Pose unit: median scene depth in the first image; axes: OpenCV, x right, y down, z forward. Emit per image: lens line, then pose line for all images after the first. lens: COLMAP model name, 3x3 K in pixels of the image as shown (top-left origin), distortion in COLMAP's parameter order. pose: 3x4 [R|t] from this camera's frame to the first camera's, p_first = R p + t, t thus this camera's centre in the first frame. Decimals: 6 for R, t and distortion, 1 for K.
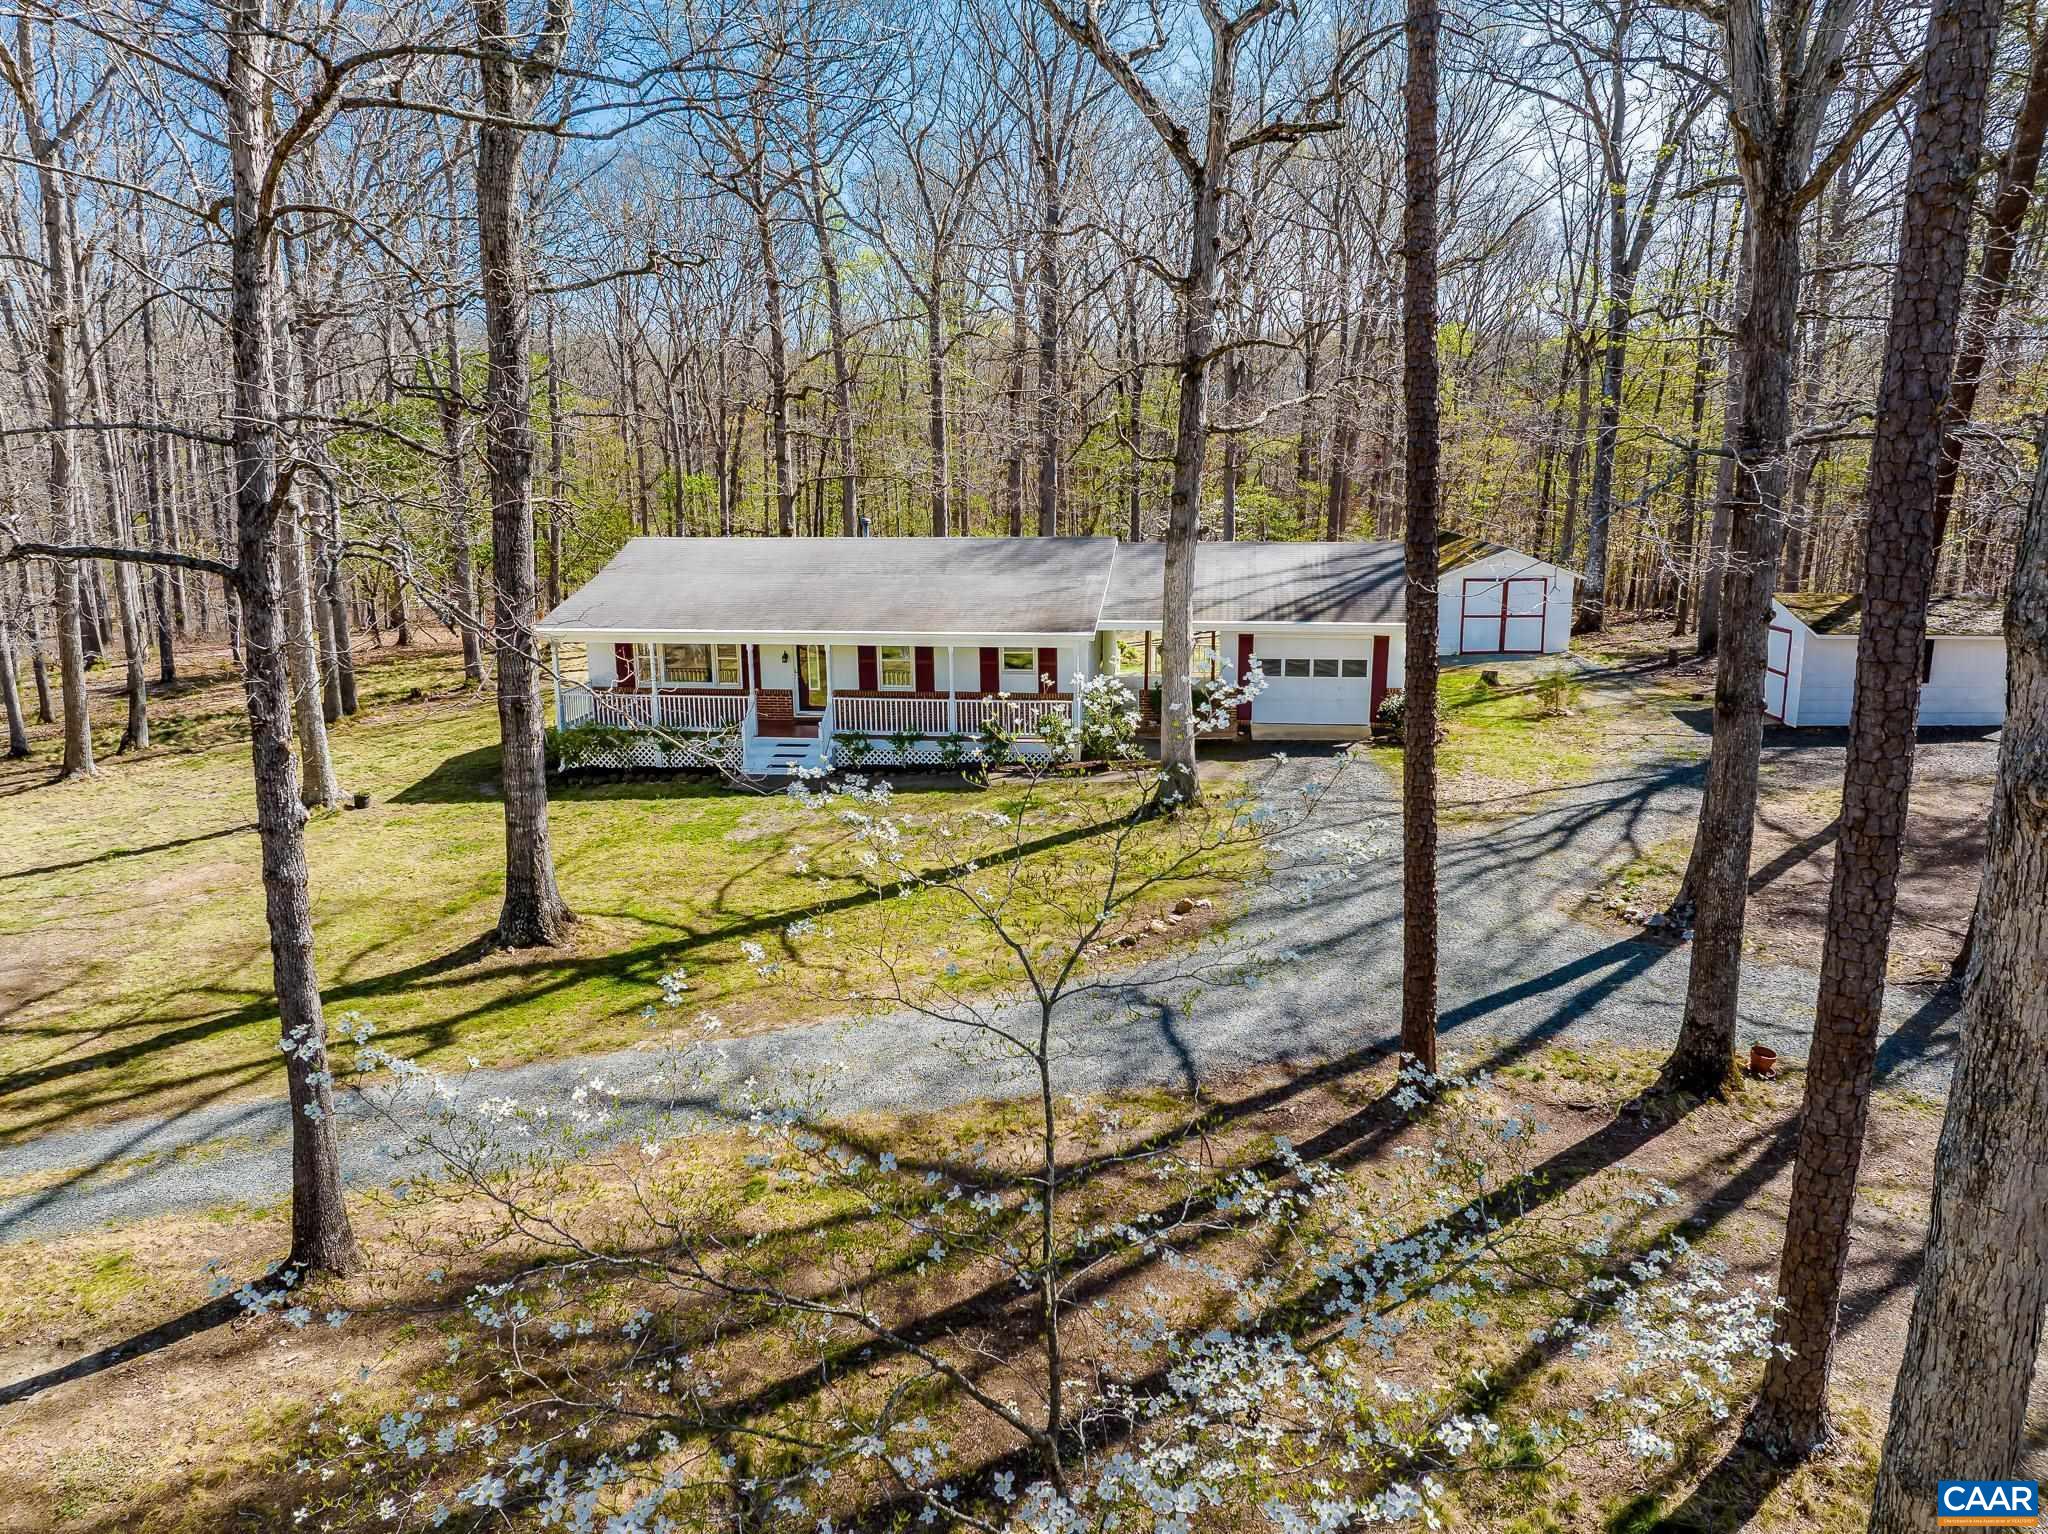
lens RADIAL K [[1406.1, 0, 1024.0], [0, 1406.1, 767.0], [0, 0, 1]] dist [-0.029618, 0.005542]
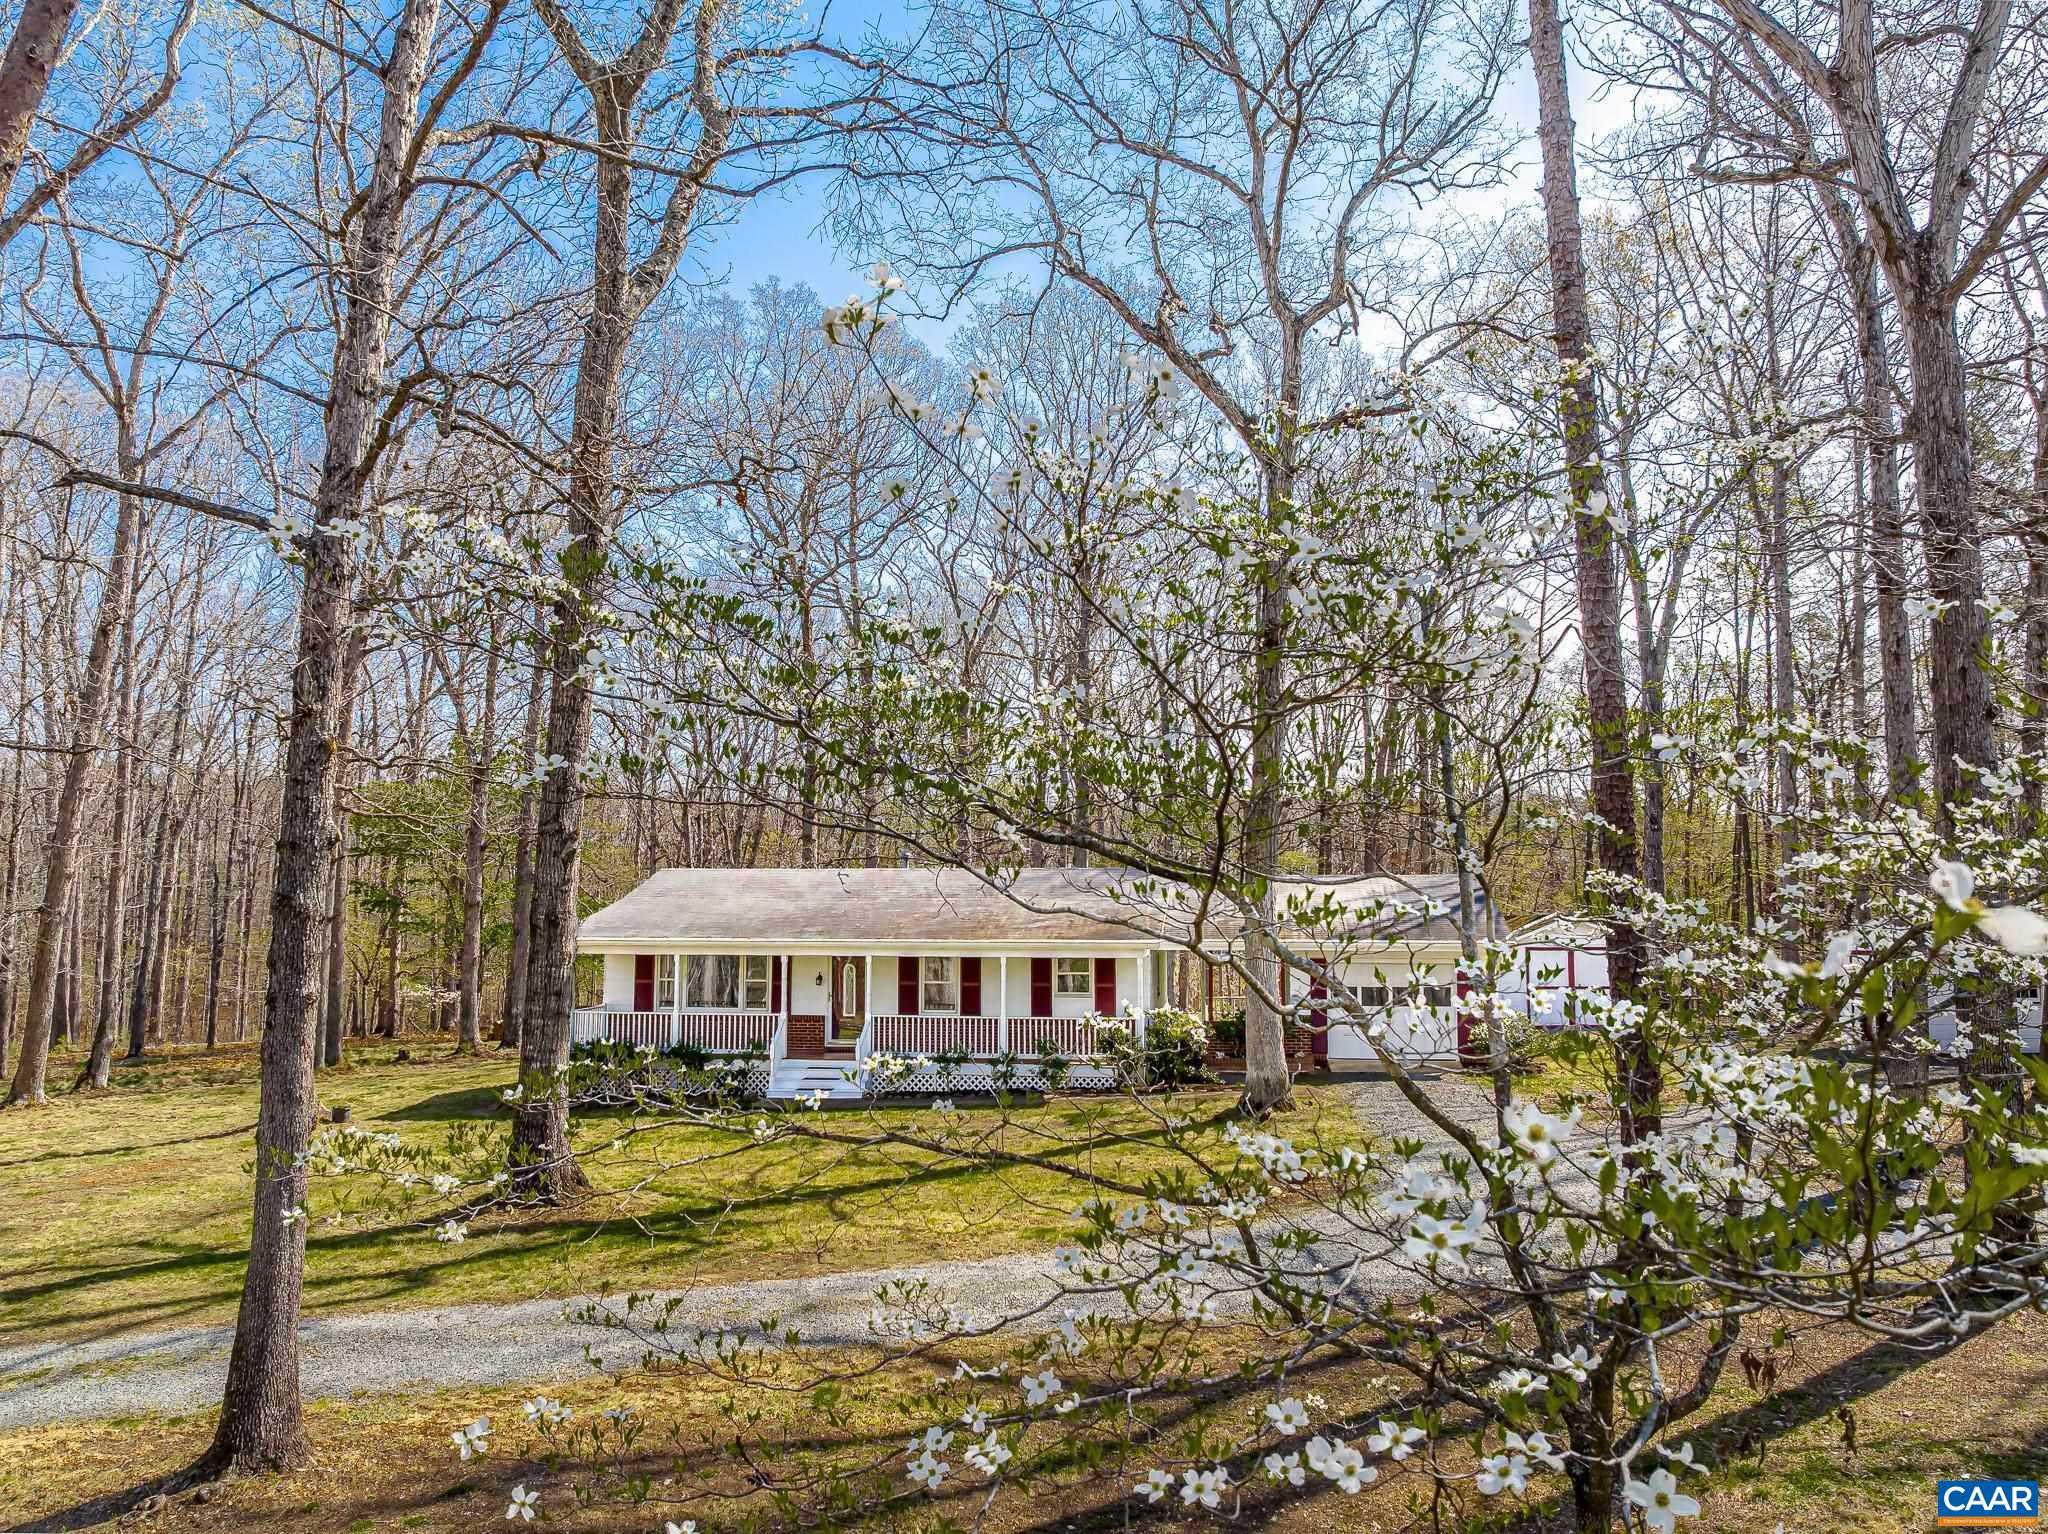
lens RADIAL K [[1448.5, 0, 1033.1], [0, 1448.5, 767.4], [0, 0, 1]] dist [-0.045822, 0.026834]
pose [[0.999921, 0.012557, 0.000424, -0.034134], [-0.011792, 0.949566, -0.313346, 0.091791], [-0.004337, 0.313317, 0.949639, 0.058611]]
